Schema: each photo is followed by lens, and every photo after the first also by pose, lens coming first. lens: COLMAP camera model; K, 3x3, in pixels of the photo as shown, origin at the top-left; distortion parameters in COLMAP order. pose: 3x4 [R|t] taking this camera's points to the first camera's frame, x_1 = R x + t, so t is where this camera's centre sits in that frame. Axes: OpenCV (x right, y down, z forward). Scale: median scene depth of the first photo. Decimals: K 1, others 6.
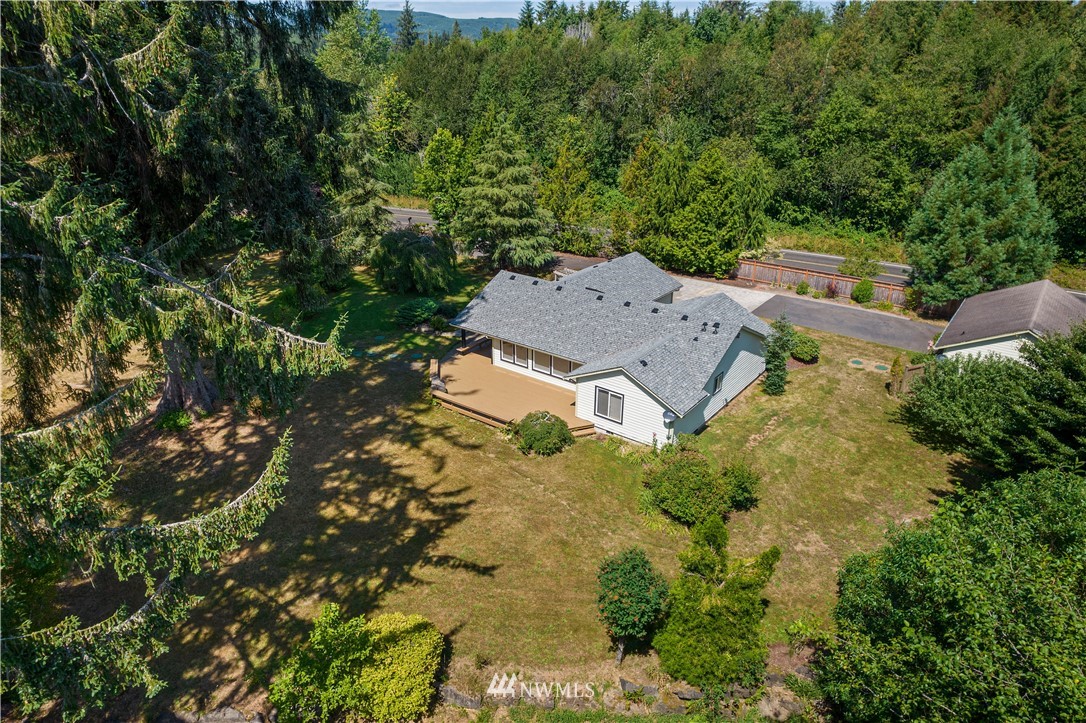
lens RADIAL K [[688.1, 0, 541.4], [0, 688.1, 360.1], [0, 0, 1]] dist [-0.032966, 0.002424]
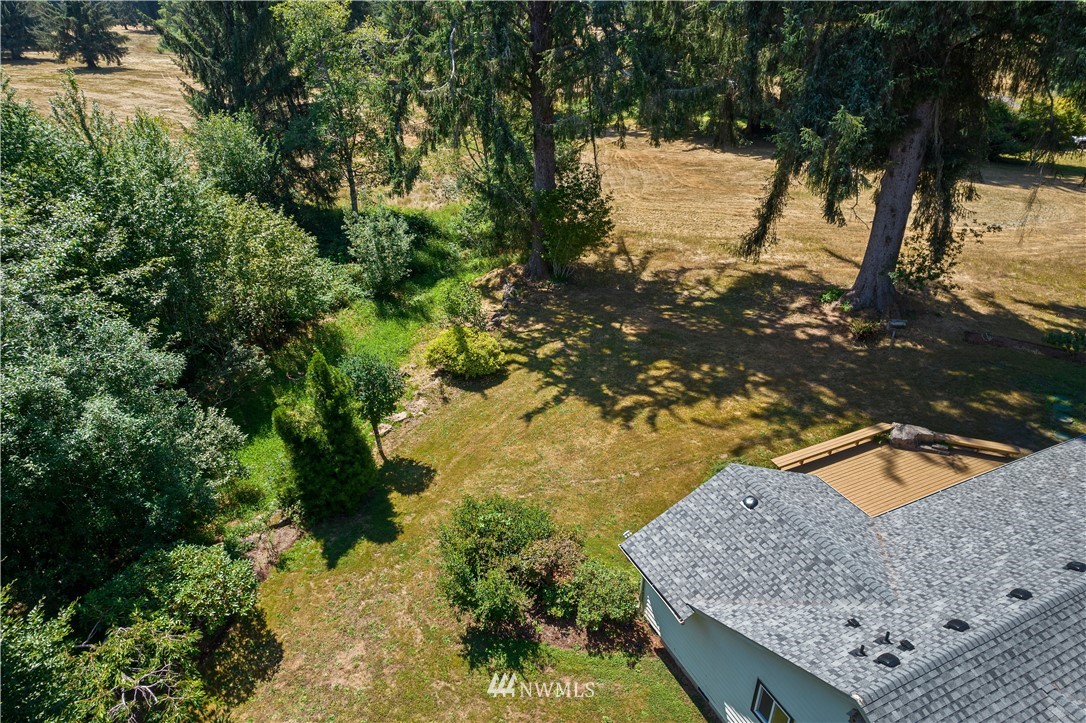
lens RADIAL K [[688.1, 0, 543.7], [0, 688.1, 366.5], [0, 0, 1]] dist [-0.032966, 0.002424]
pose [[-0.468650, 0.433079, -0.769942, 0.656965], [-0.333702, 0.720212, 0.608225, -0.399361], [0.817930, 0.541976, -0.193008, 1.043753]]
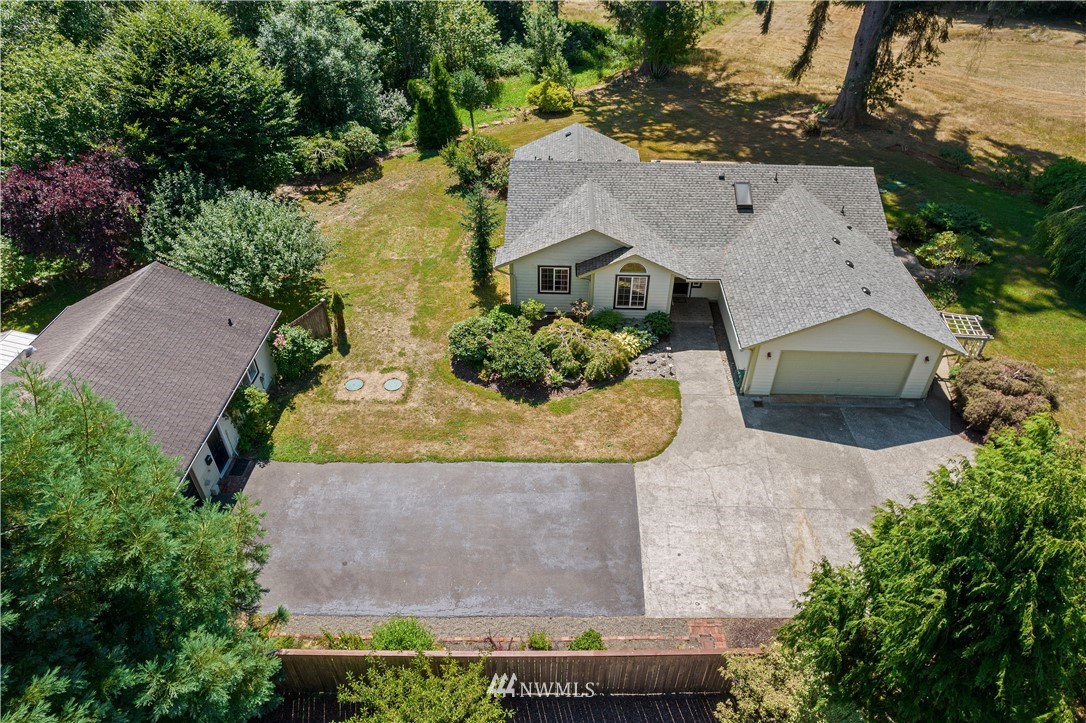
lens RADIAL K [[688.1, 0, 550.5], [0, 688.1, 355.8], [0, 0, 1]] dist [-0.032966, 0.002424]
pose [[-0.820248, 0.360905, -0.443781, 0.890827], [-0.213529, 0.526553, 0.822889, -0.821495], [0.530659, 0.769733, -0.354841, 1.873442]]
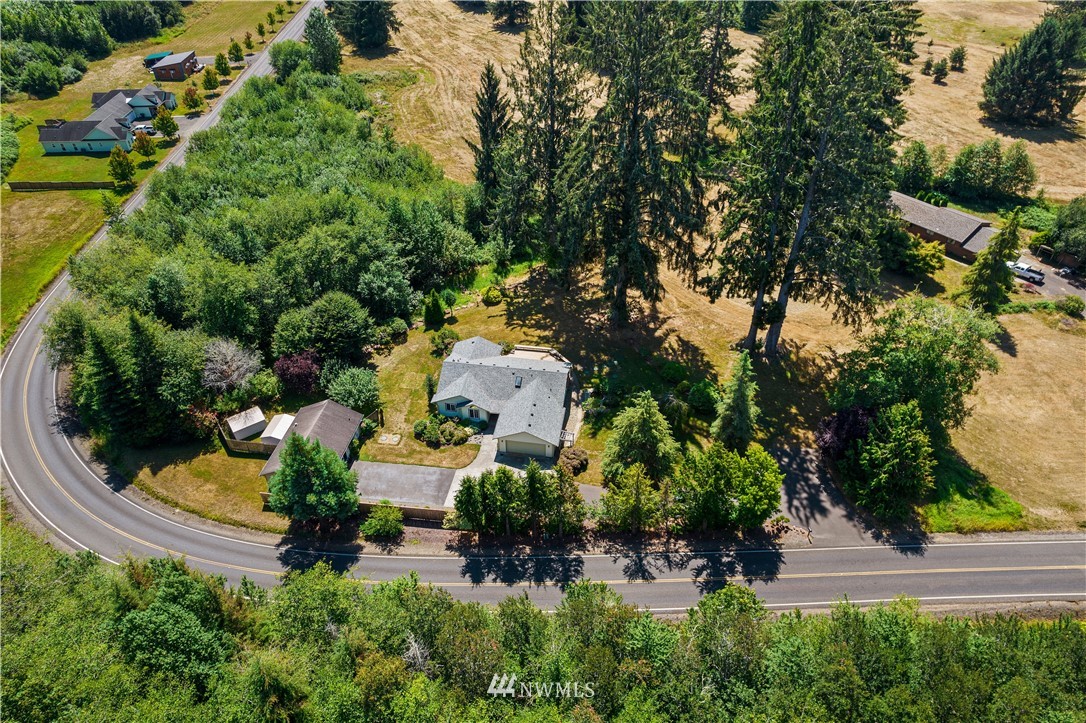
lens RADIAL K [[688.1, 0, 539.7], [0, 688.1, 362.2], [0, 0, 1]] dist [-0.032966, 0.002424]
pose [[-0.886051, 0.310461, -0.344277, 1.037113], [-0.152481, 0.506143, 0.848863, -2.773806], [0.437792, 0.804632, -0.401130, 2.657930]]
